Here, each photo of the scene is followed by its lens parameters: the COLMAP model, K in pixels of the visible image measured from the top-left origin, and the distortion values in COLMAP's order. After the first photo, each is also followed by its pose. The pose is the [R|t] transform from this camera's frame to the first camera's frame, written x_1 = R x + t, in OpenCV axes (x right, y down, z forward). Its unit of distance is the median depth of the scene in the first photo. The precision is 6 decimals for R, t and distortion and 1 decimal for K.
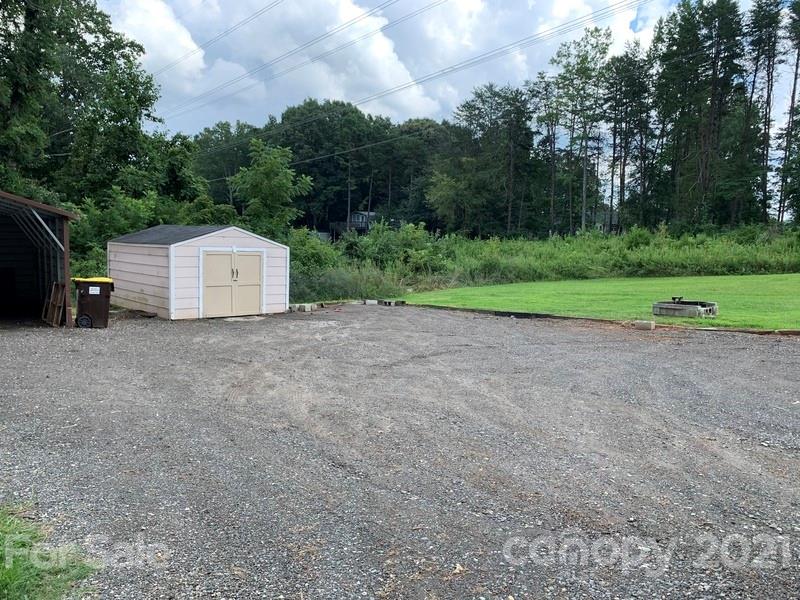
lens RADIAL K [[615.9, 0, 400.0], [0, 615.9, 300.0], [0, 0, 1]] dist [0.115626, -0.111810]
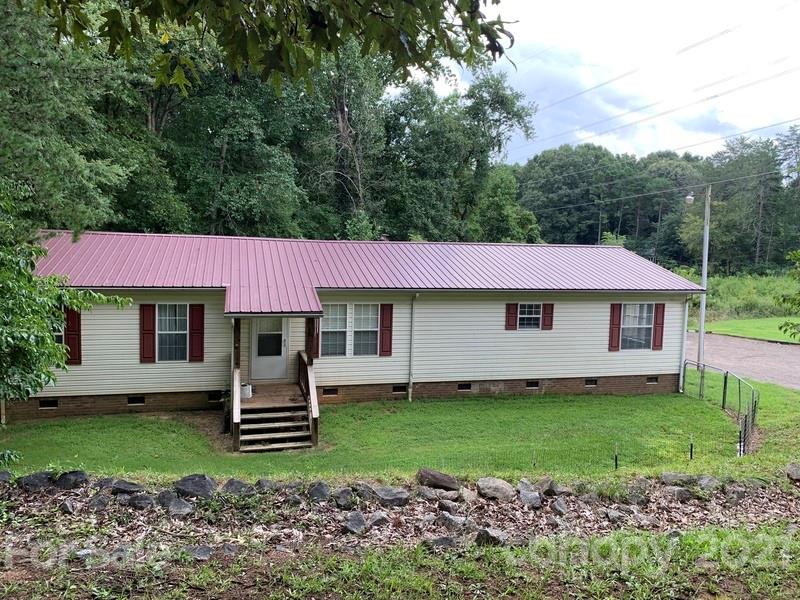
lens RADIAL K [[615.9, 0, 400.0], [0, 615.9, 300.0], [0, 0, 1]] dist [0.115626, -0.111810]
pose [[0.949438, 0.037222, -0.311739, -0.082085], [-0.039189, 0.999232, -0.000047, -0.015337], [0.311498, 0.012261, 0.950168, -0.316767]]
